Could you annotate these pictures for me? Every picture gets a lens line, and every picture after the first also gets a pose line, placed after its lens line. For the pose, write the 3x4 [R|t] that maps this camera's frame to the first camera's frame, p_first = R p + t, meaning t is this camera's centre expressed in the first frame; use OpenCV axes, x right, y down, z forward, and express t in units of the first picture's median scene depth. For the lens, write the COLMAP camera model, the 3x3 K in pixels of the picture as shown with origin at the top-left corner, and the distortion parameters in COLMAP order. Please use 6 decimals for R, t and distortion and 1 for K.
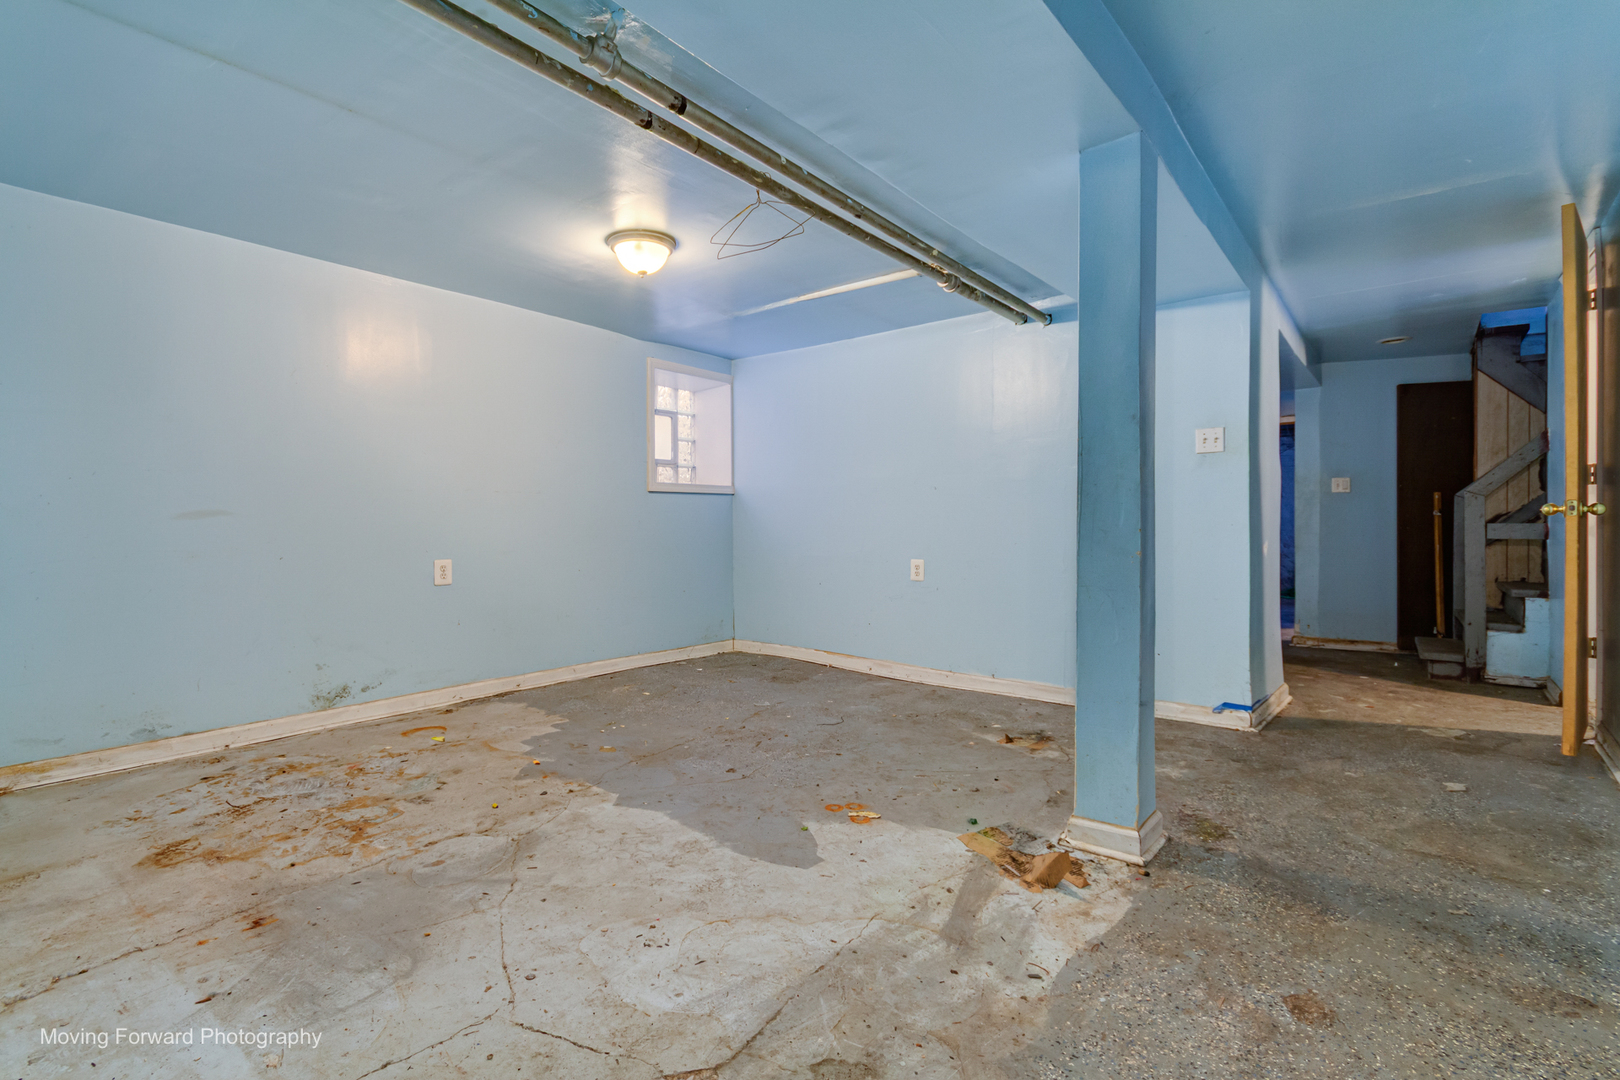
lens RADIAL K [[759.8, 0, 811.9], [0, 759.8, 532.3], [0, 0, 1]] dist [0.008599, -0.001581]
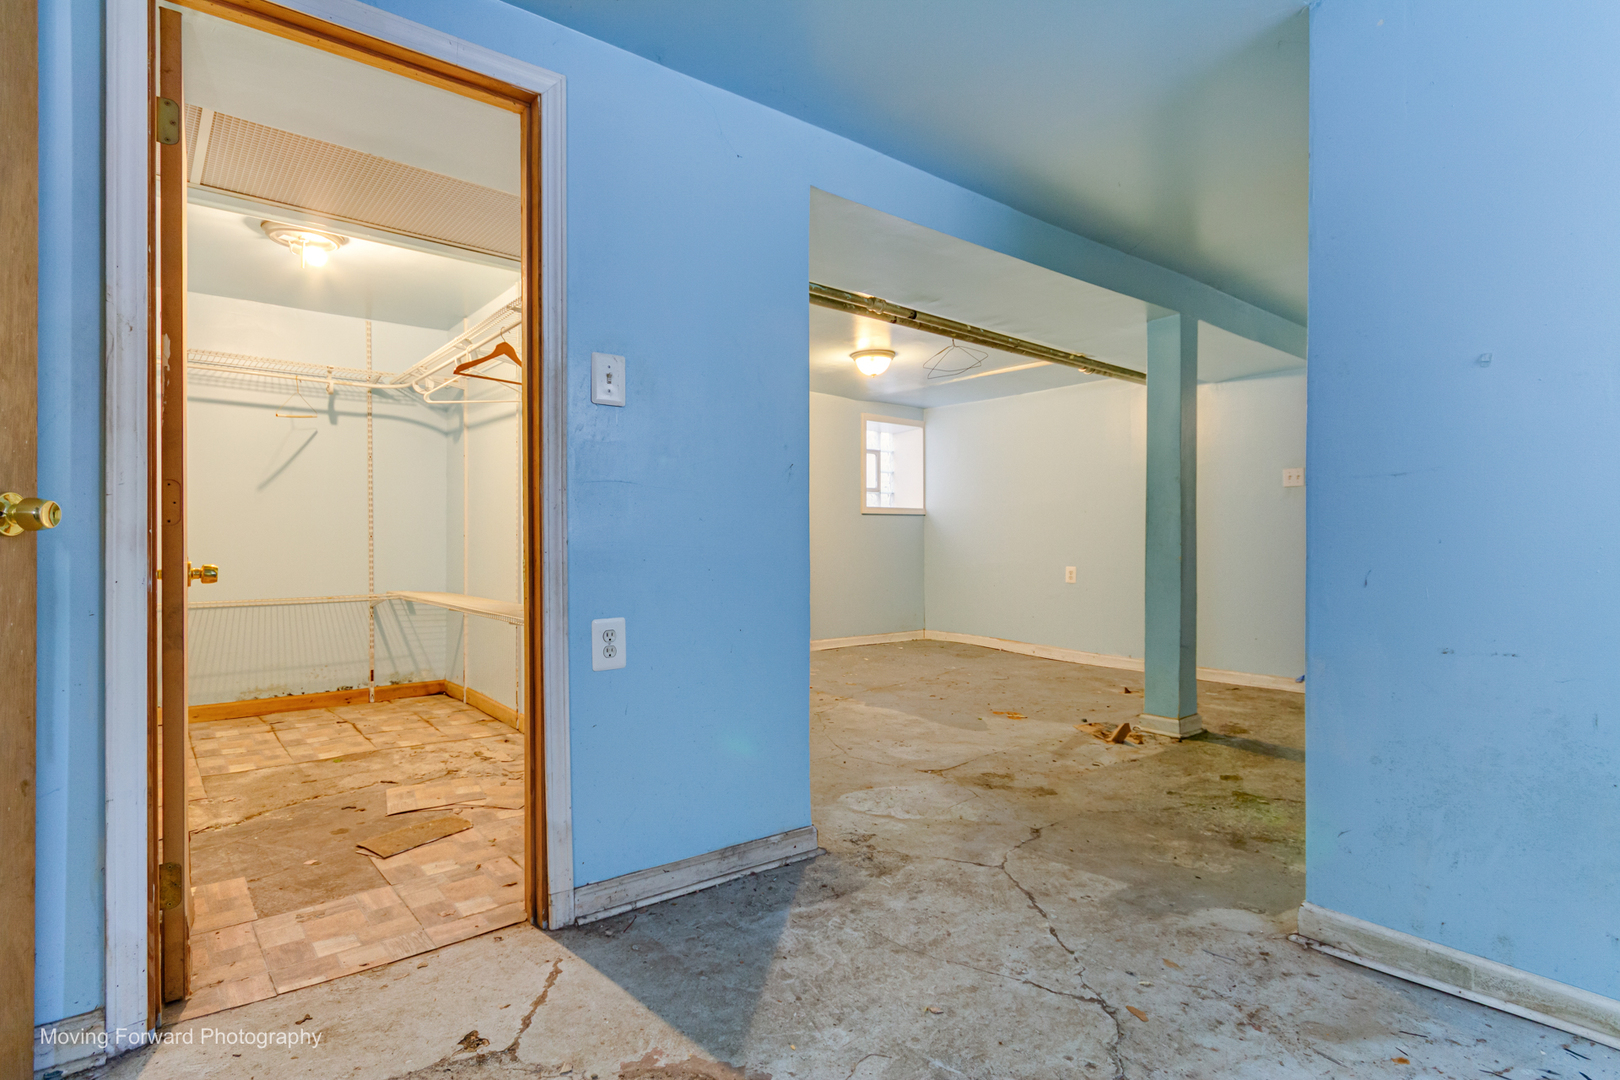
lens RADIAL K [[830.6, 0, 812.7], [0, 830.6, 536.4], [0, 0, 1]] dist [0.001752, 0.000182]
pose [[0.977356, 0.004960, -0.211544, 0.008603], [-0.007433, 0.999913, -0.010893, 0.003283], [0.211472, 0.012219, 0.977308, -0.491639]]
